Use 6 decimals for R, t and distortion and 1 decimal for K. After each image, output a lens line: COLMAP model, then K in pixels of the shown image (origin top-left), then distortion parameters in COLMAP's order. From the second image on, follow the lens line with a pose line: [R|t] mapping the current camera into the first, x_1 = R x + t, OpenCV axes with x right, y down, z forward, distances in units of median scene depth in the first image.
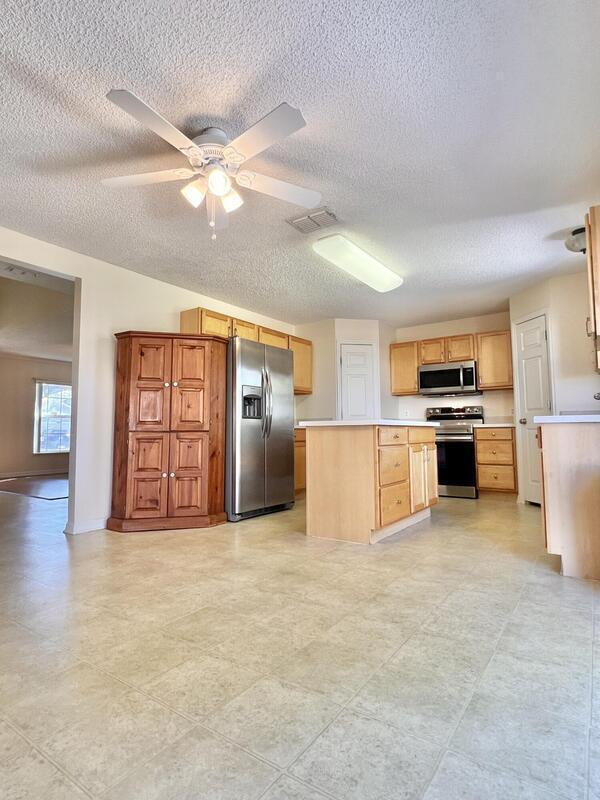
lens RADIAL K [[426.7, 0, 300.6], [0, 426.7, 397.1], [0, 0, 1]] dist [0.000872, 0.000008]
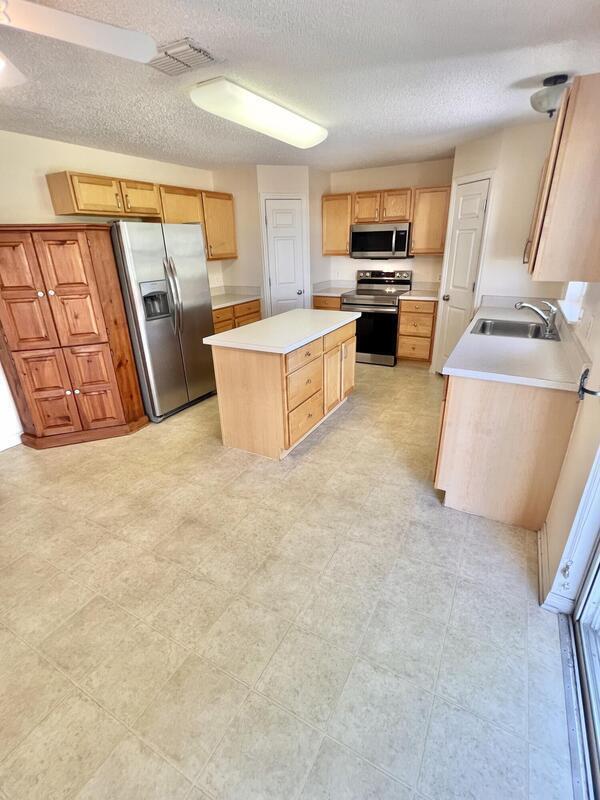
lens RADIAL K [[374.7, 0, 300.3], [0, 374.7, 398.3], [0, 0, 1]] dist [-0.002761, -0.000694]
pose [[0.993920, -0.058601, 0.093219, 0.106532], [0.009455, 0.888910, 0.457985, -0.169322], [-0.109701, -0.454319, 0.884059, 0.192998]]
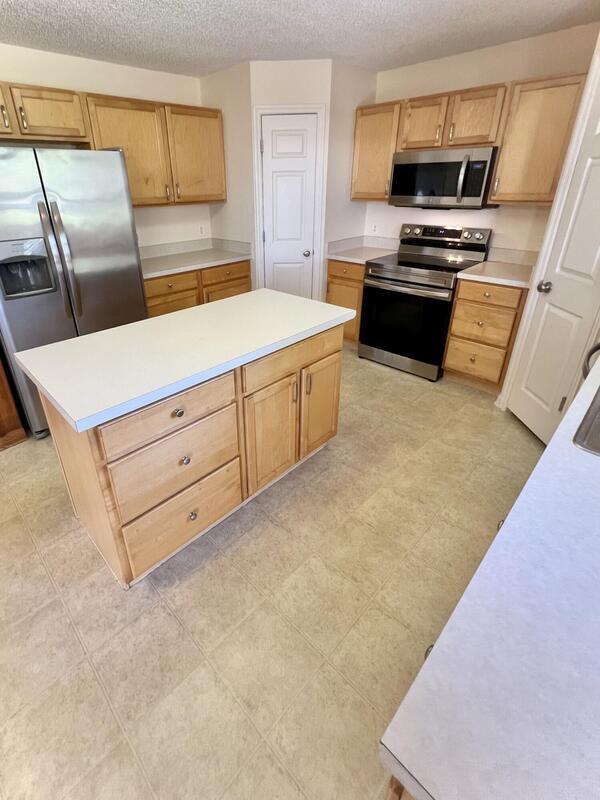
lens RADIAL K [[378.7, 0, 265.2], [0, 378.7, 353.9], [0, 0, 1]] dist [-0.002264, -0.001113]
pose [[0.980907, 0.070514, -0.181245, 0.328682], [0.027109, 0.873279, 0.486466, -0.135275], [0.192580, -0.482091, 0.854694, 0.594230]]
